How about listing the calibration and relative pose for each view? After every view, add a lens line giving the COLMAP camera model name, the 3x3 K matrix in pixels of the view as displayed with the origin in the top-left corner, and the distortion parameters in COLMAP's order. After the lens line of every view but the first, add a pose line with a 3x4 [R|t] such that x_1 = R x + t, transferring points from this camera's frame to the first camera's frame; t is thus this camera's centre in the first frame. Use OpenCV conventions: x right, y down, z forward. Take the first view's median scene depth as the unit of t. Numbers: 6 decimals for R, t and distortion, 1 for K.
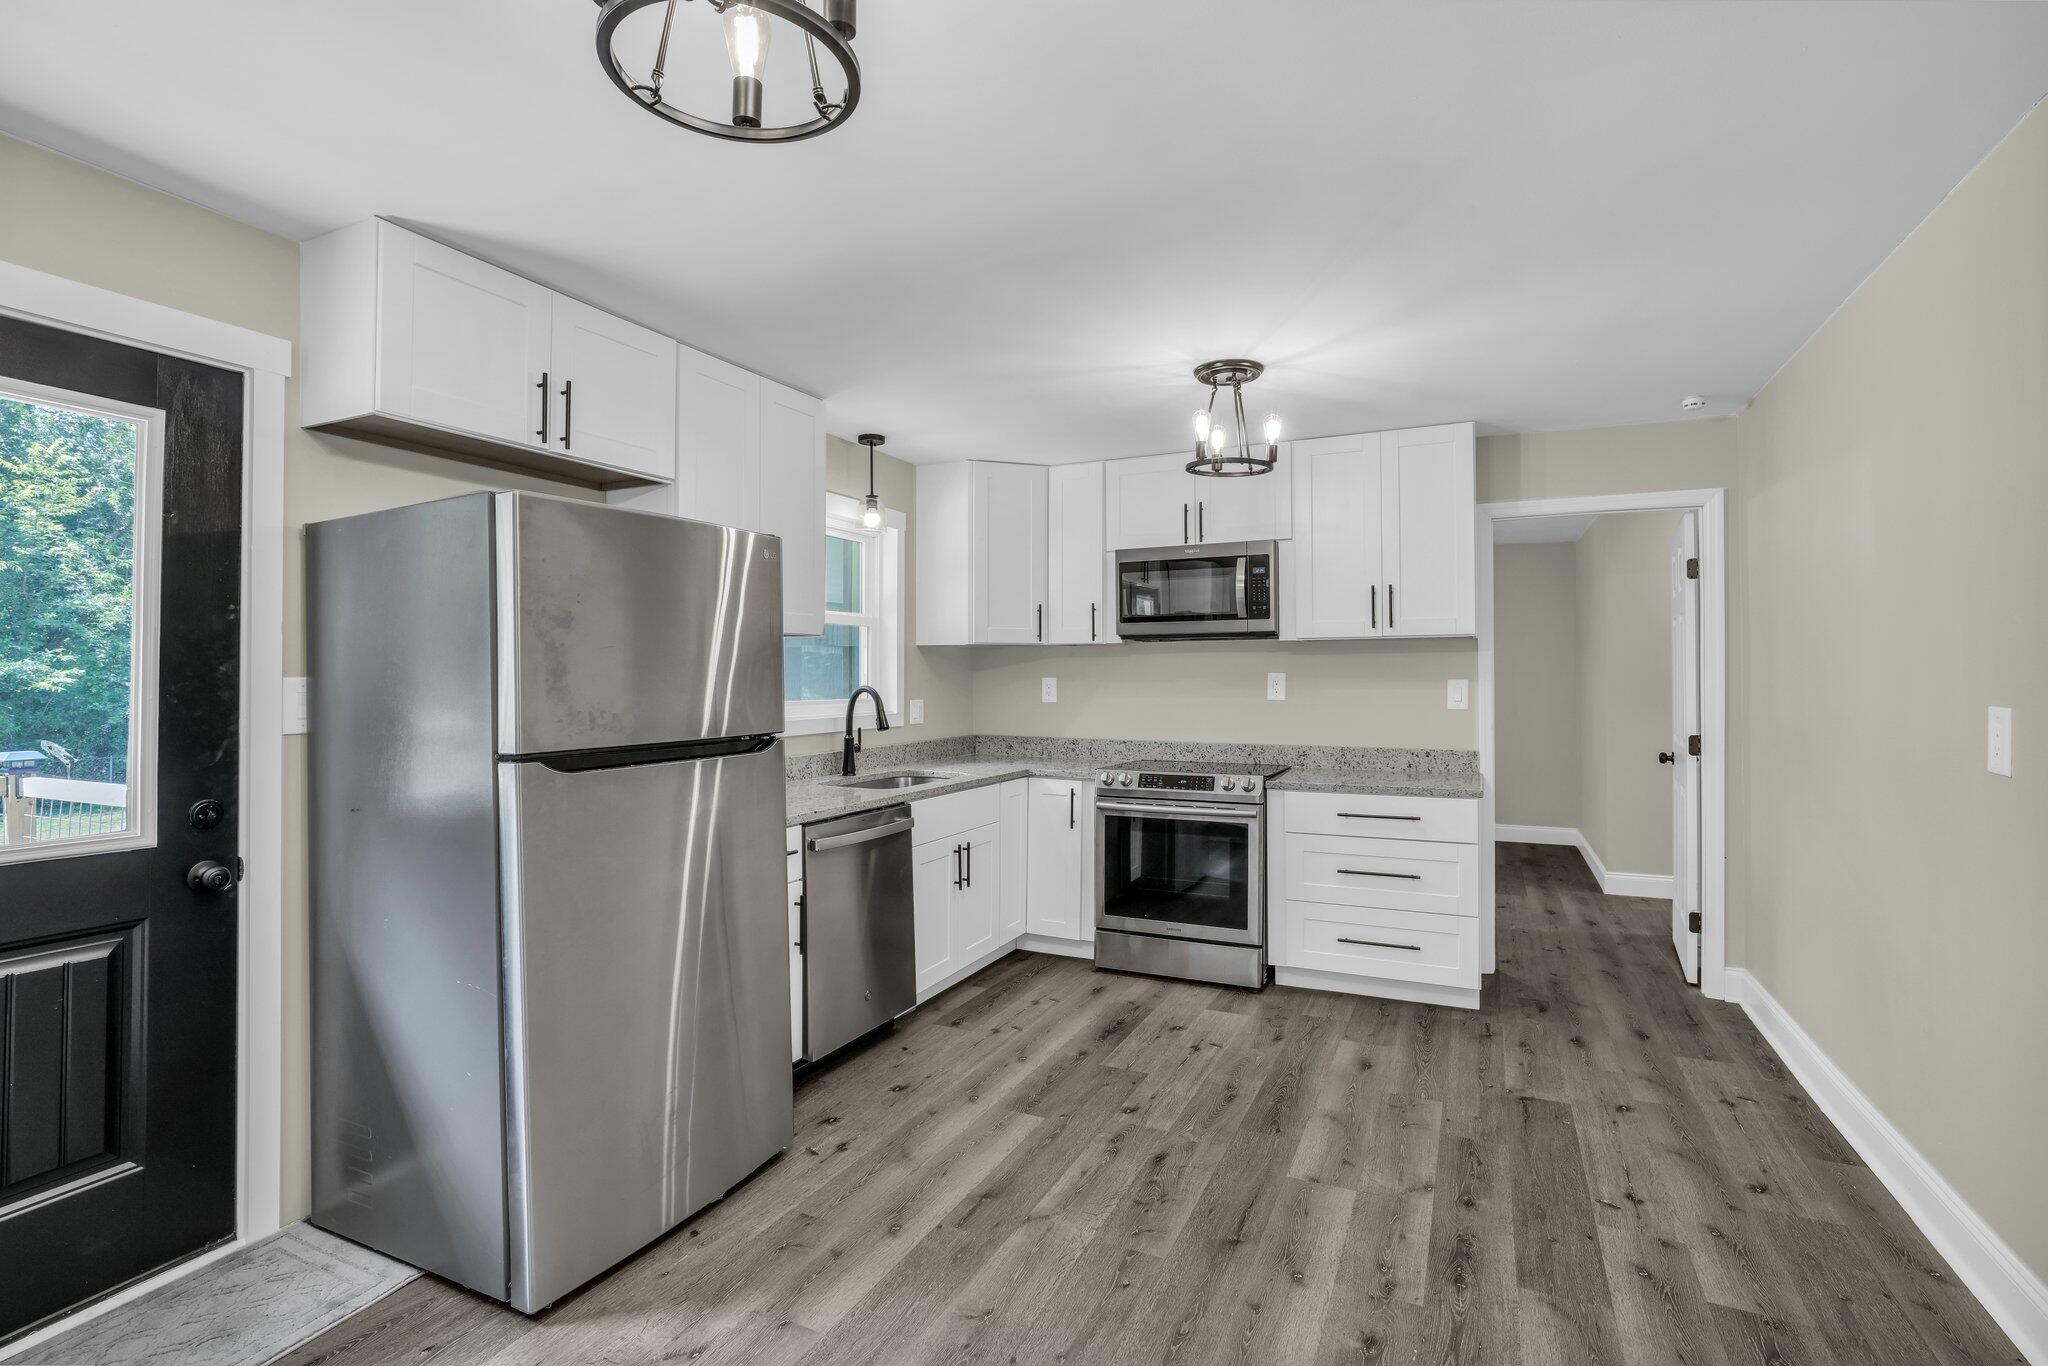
lens RADIAL K [[986.2, 0, 1037.0], [0, 986.2, 661.3], [0, 0, 1]] dist [-0.026374, 0.014712]
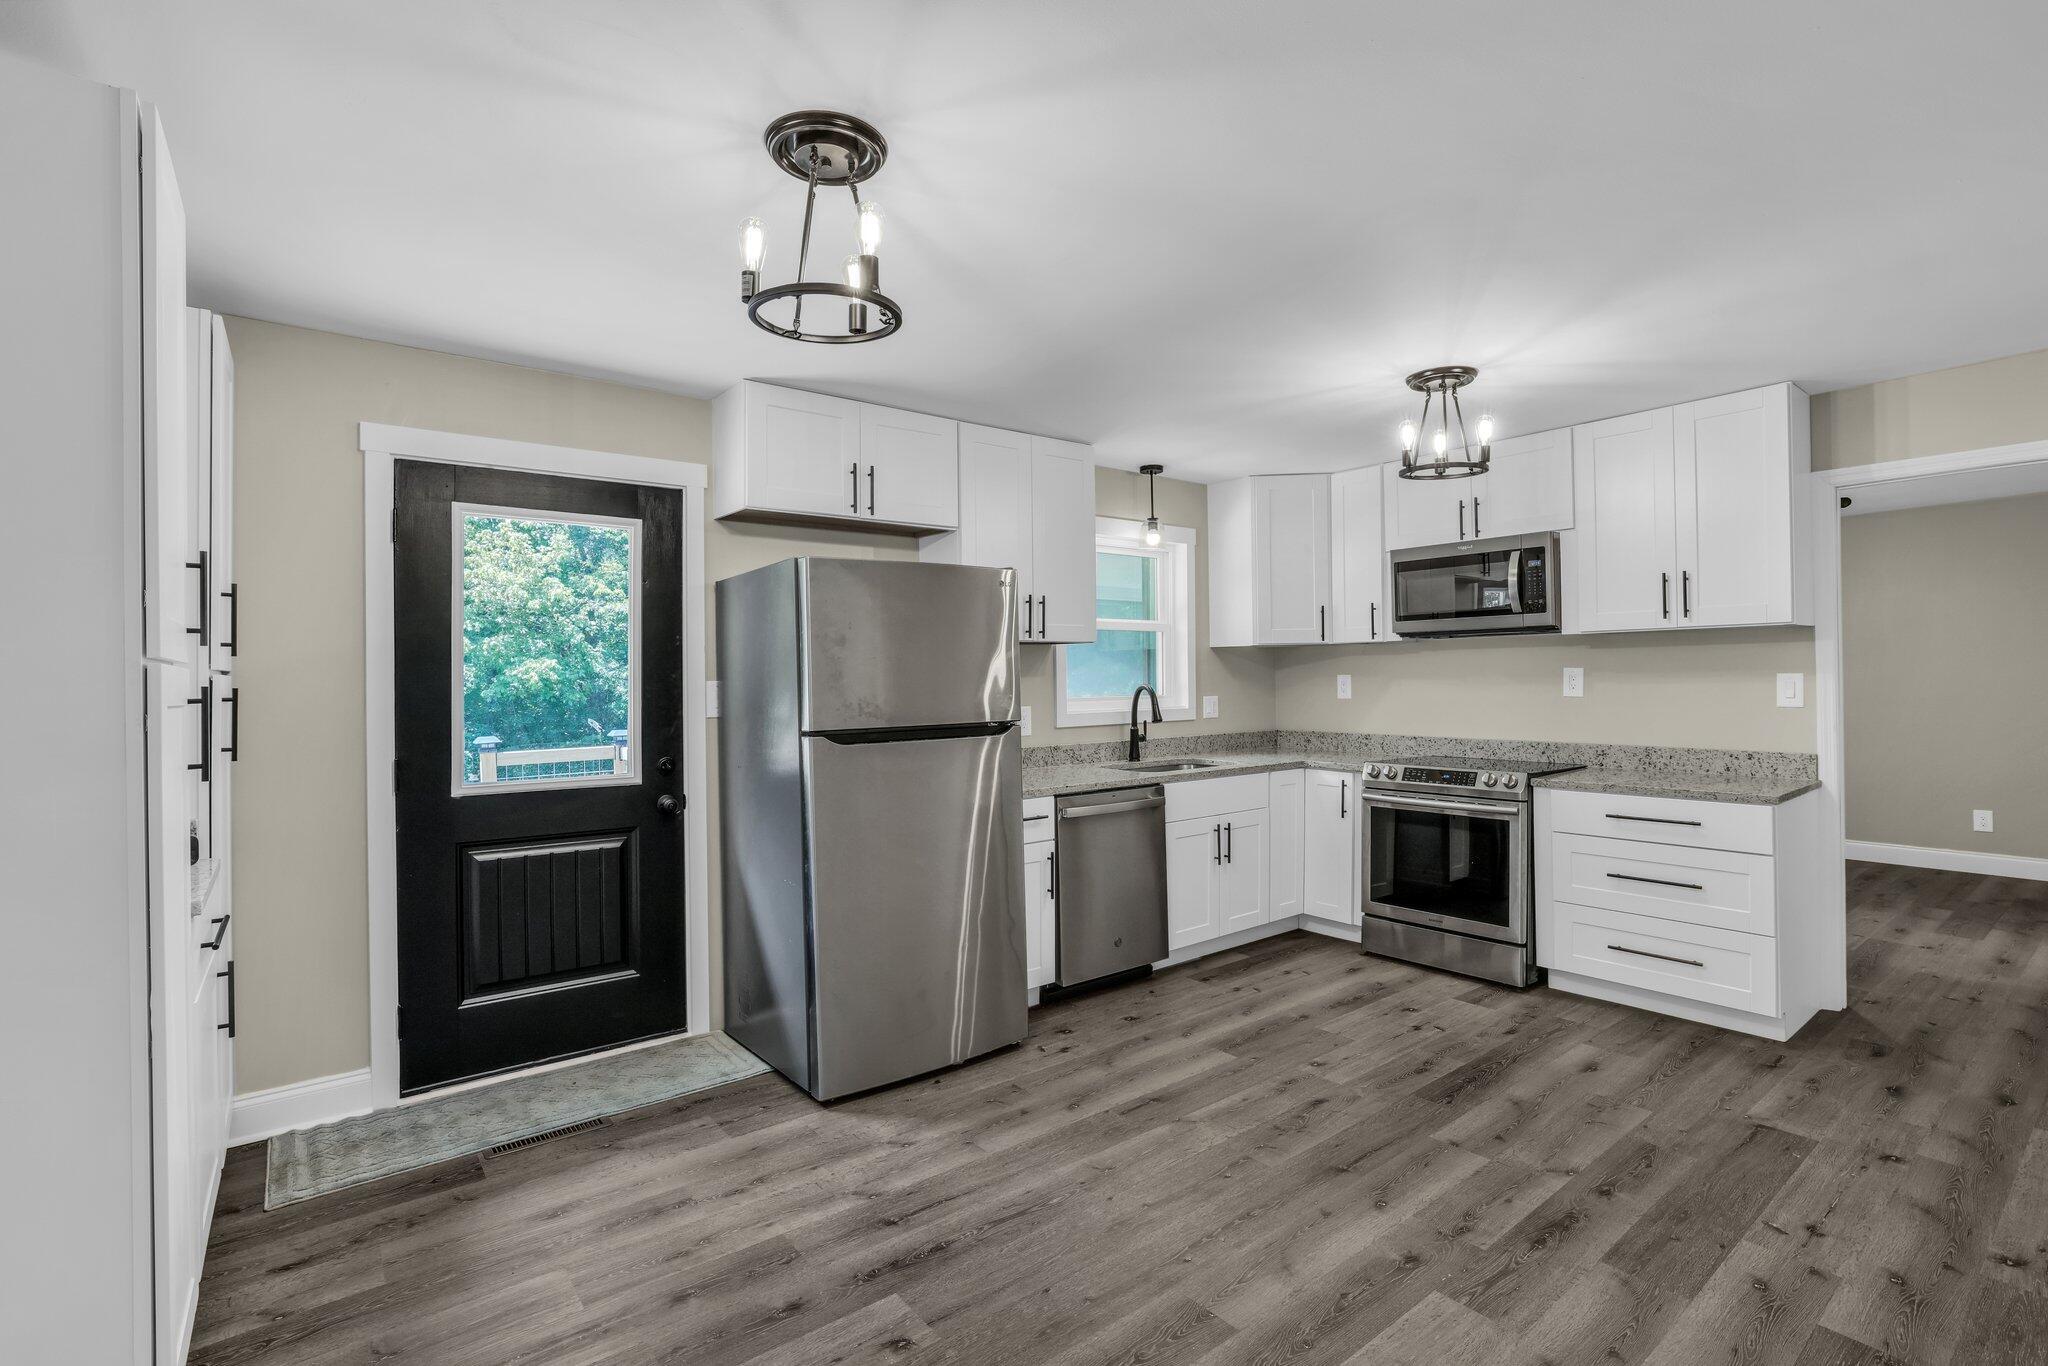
lens RADIAL K [[986.2, 0, 1014.4], [0, 986.2, 666.5], [0, 0, 1]] dist [-0.026374, 0.014712]
pose [[0.892139, -0.012915, -0.451577, 0.283679], [0.016550, 0.999855, 0.004099, -0.003845], [0.451458, -0.011131, 0.892223, -0.136429]]
